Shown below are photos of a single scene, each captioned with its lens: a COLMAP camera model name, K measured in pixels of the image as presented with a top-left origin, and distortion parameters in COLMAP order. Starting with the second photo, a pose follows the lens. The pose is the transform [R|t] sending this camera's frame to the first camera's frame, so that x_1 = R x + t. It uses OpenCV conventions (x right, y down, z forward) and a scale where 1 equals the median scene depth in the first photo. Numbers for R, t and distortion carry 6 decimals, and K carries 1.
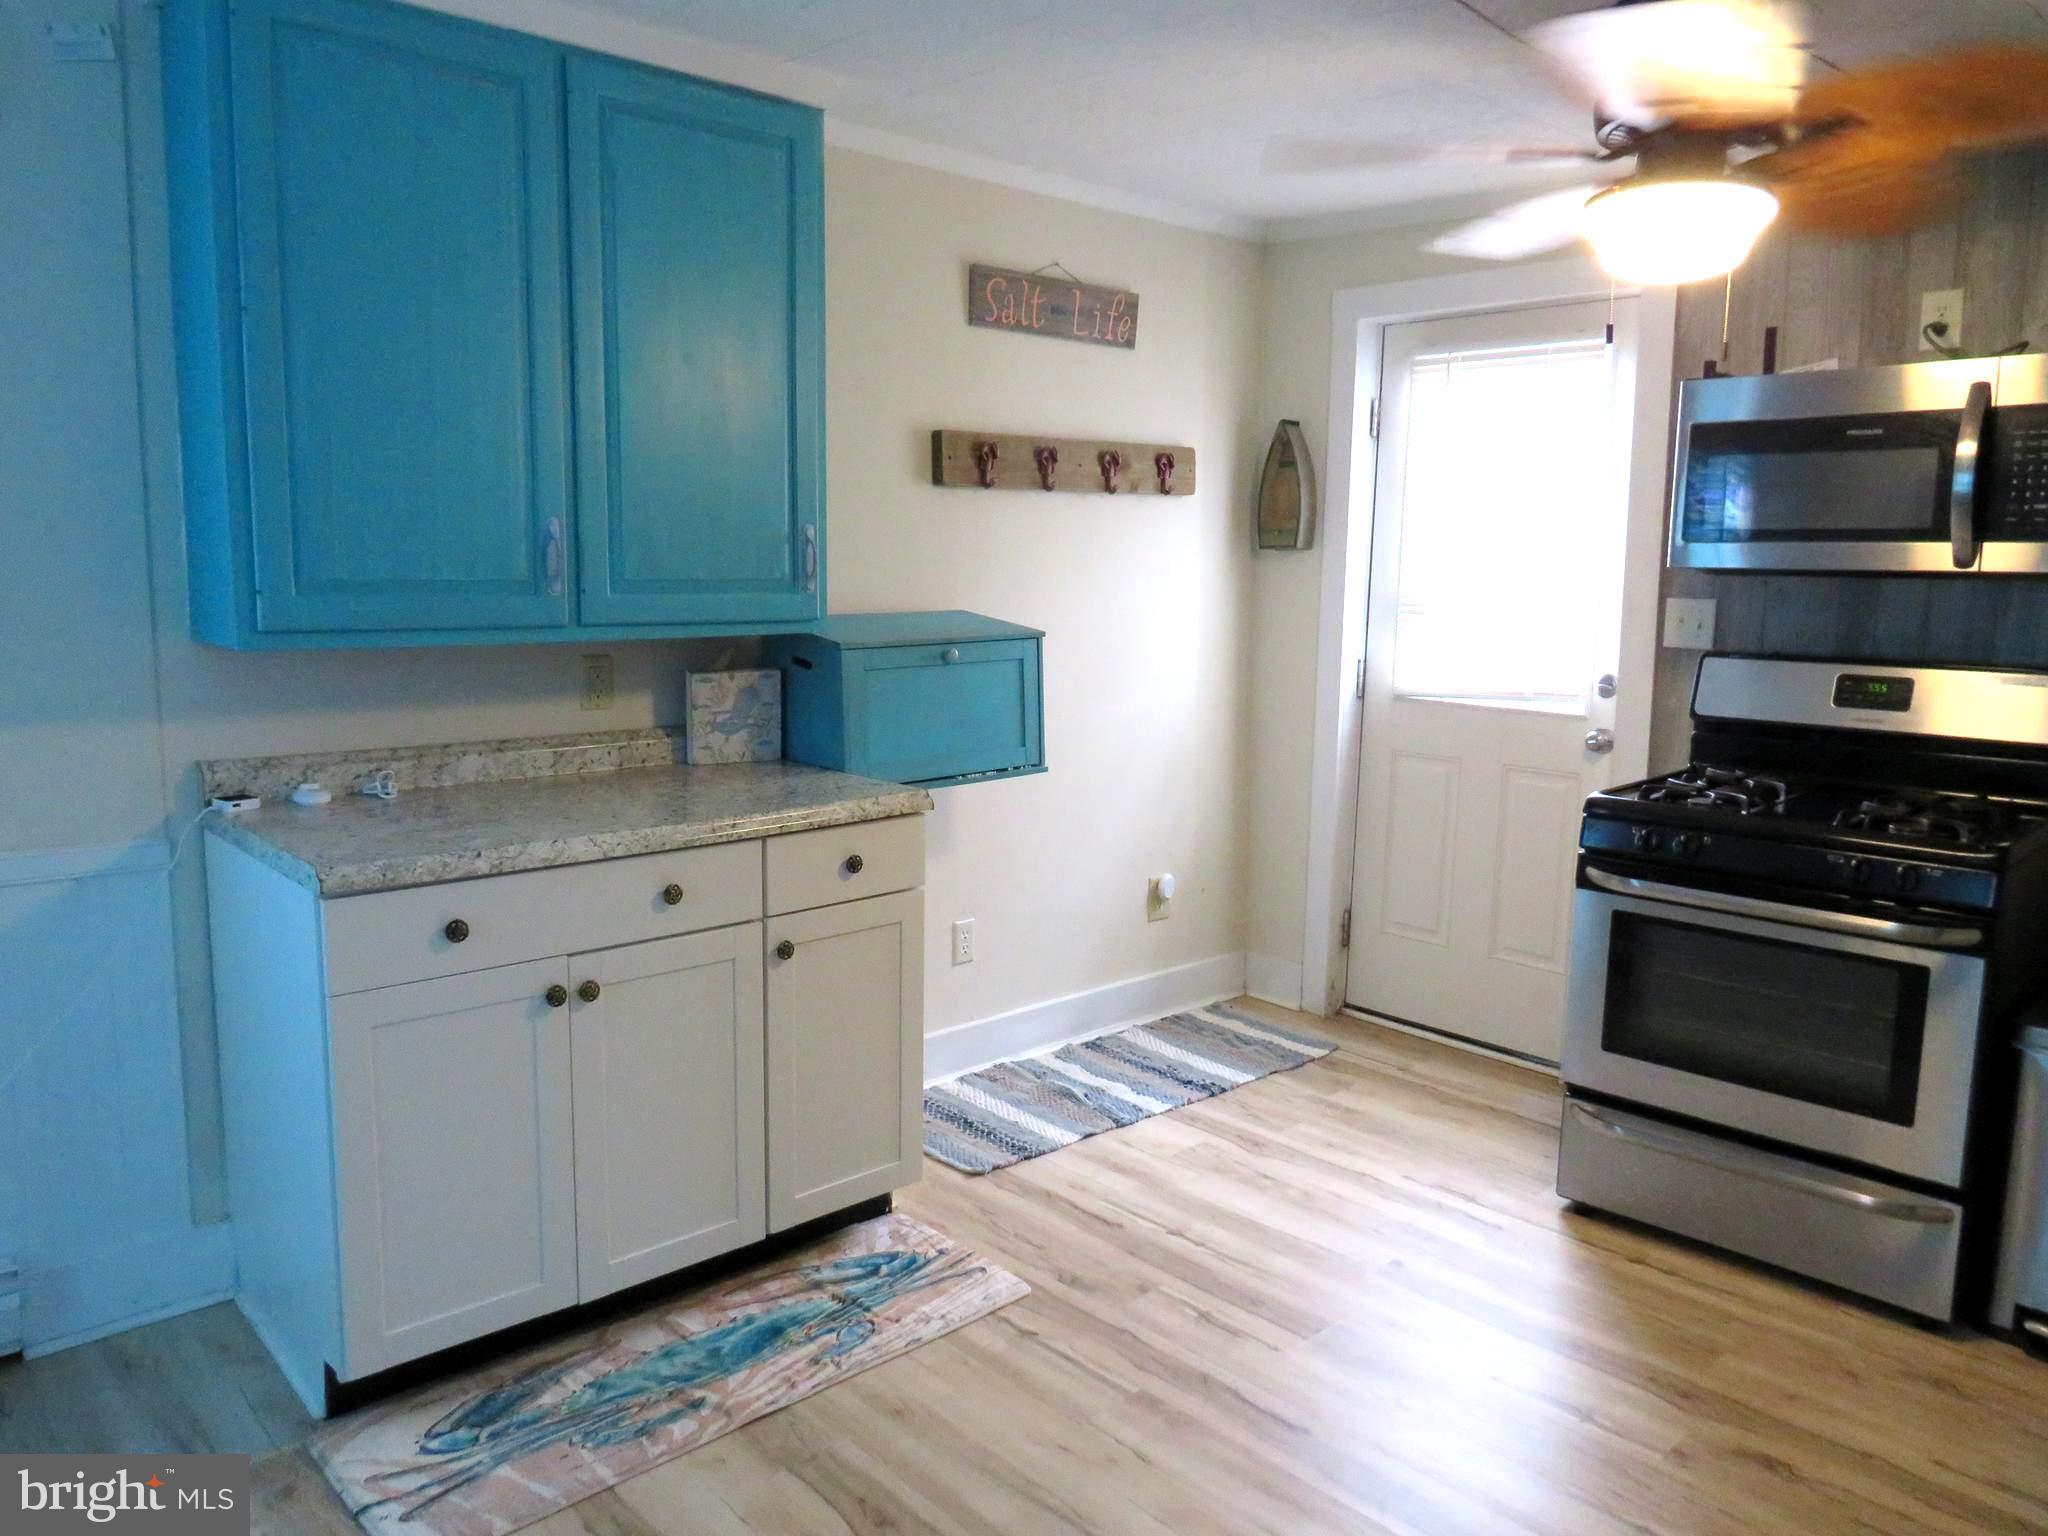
lens RADIAL K [[1485.6, 0, 1024.0], [0, 1485.6, 768.0], [0, 0, 1]] dist [-0.113234, 0.006296]
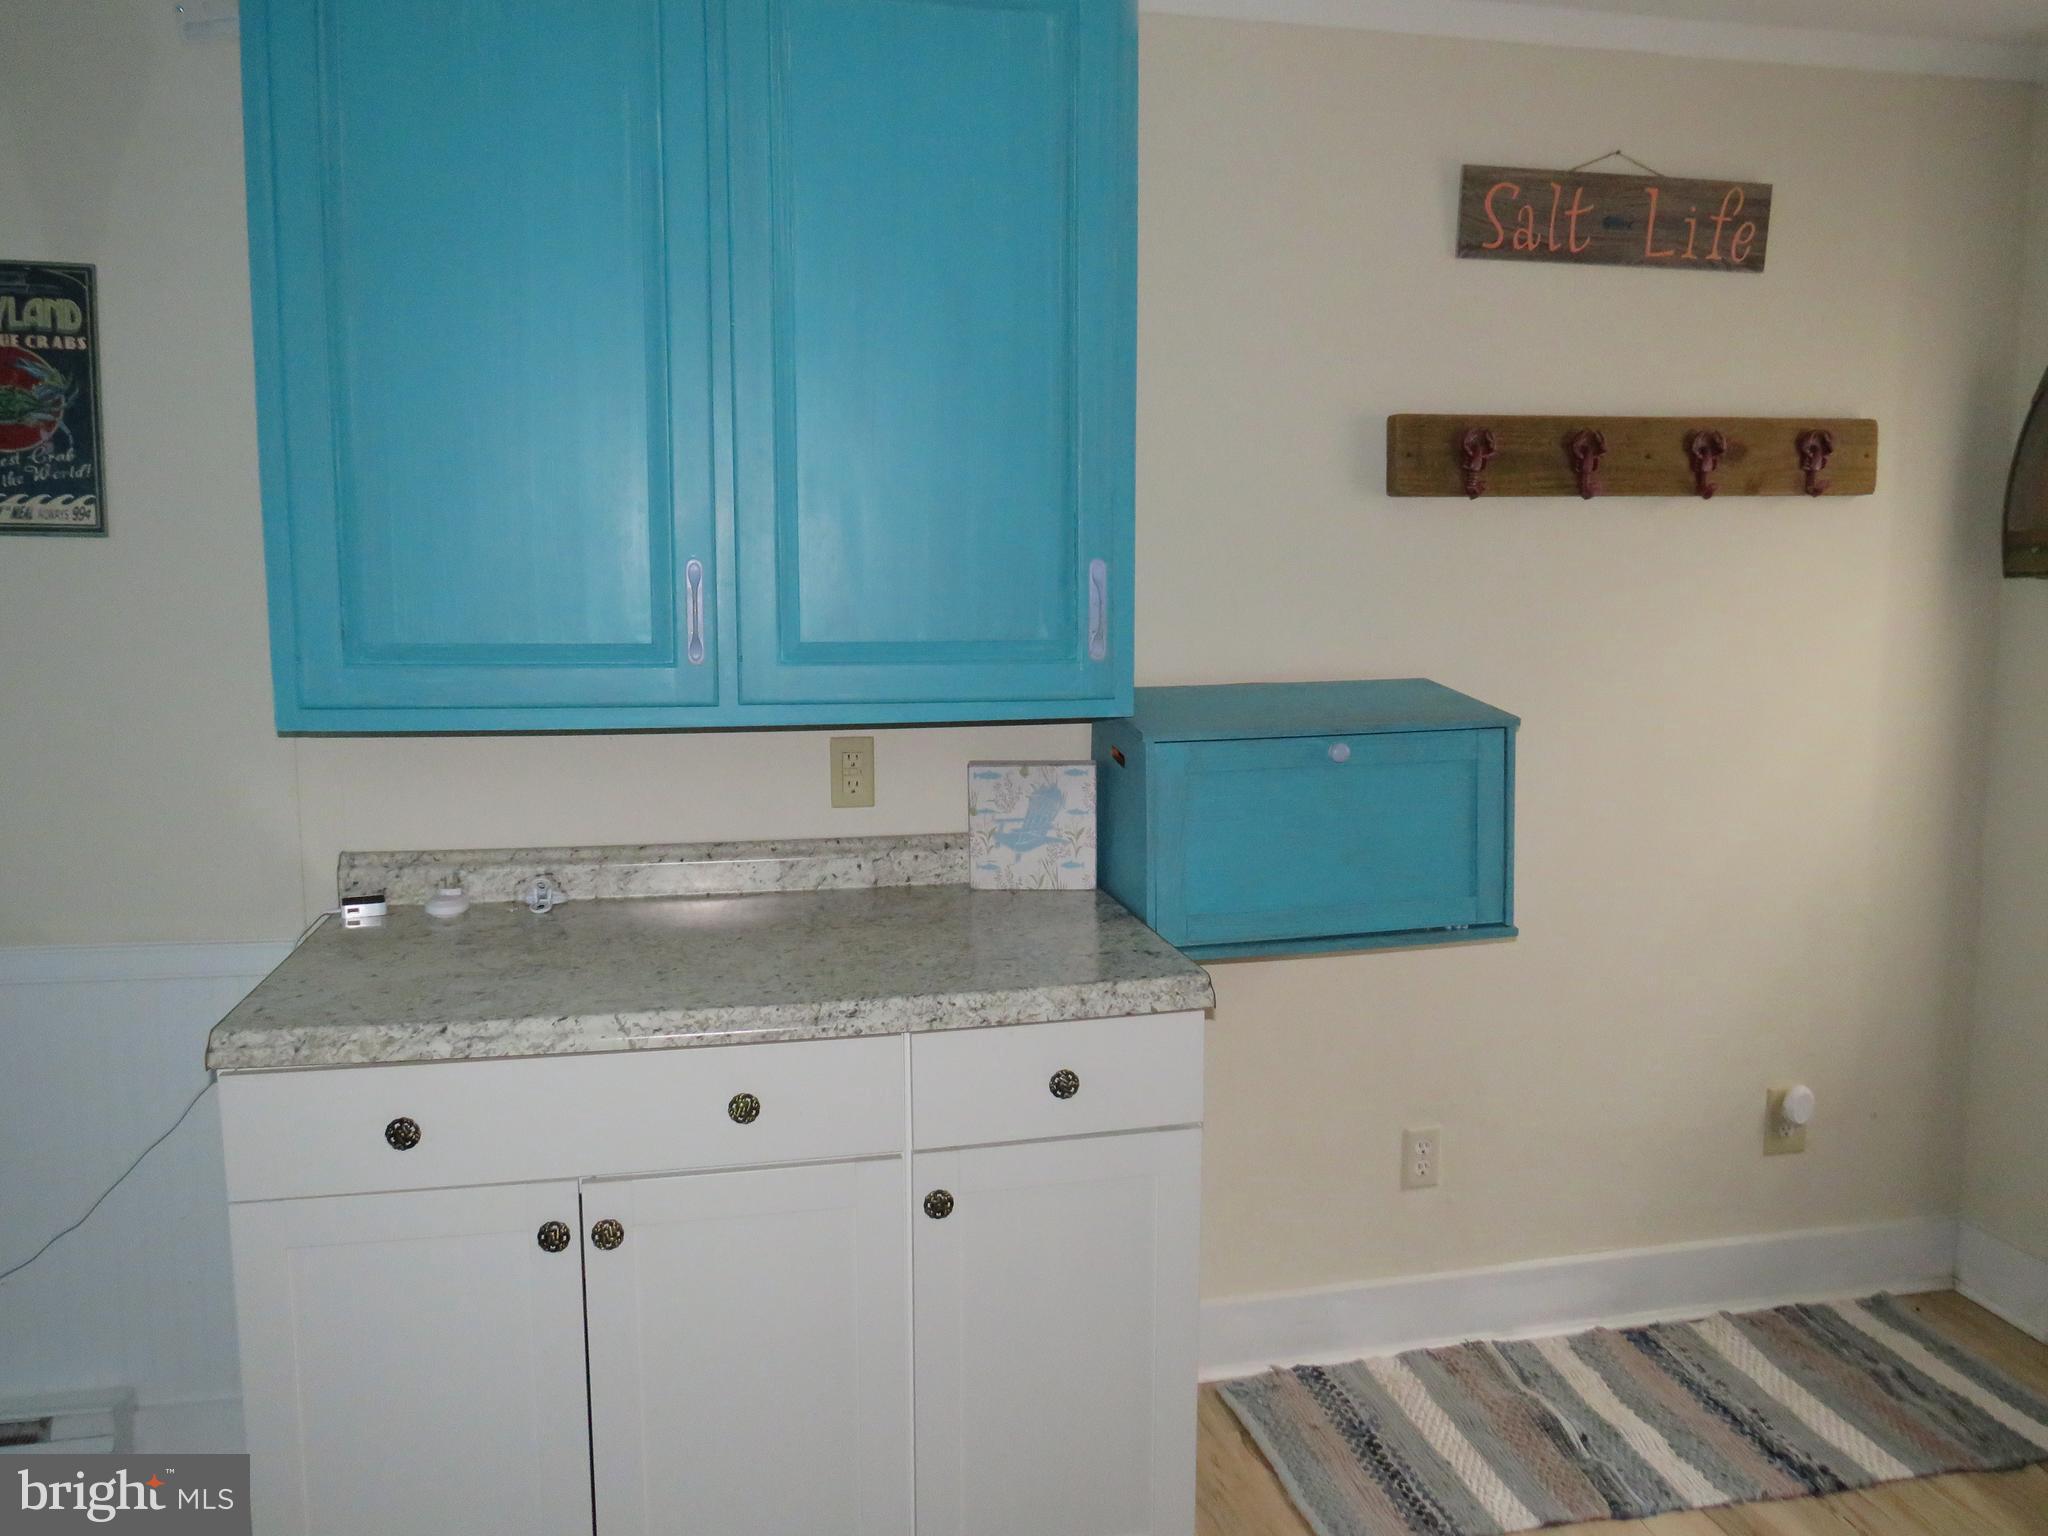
lens RADIAL K [[1381.8, 0, 1017.4], [0, 1381.8, 747.4], [0, 0, 1]] dist [-0.051057, 0.010073]
pose [[0.840933, 0.039953, -0.539663, 0.136427], [-0.056448, 0.998307, -0.014053, -0.053101], [0.538187, 0.042281, 0.841764, 0.354594]]
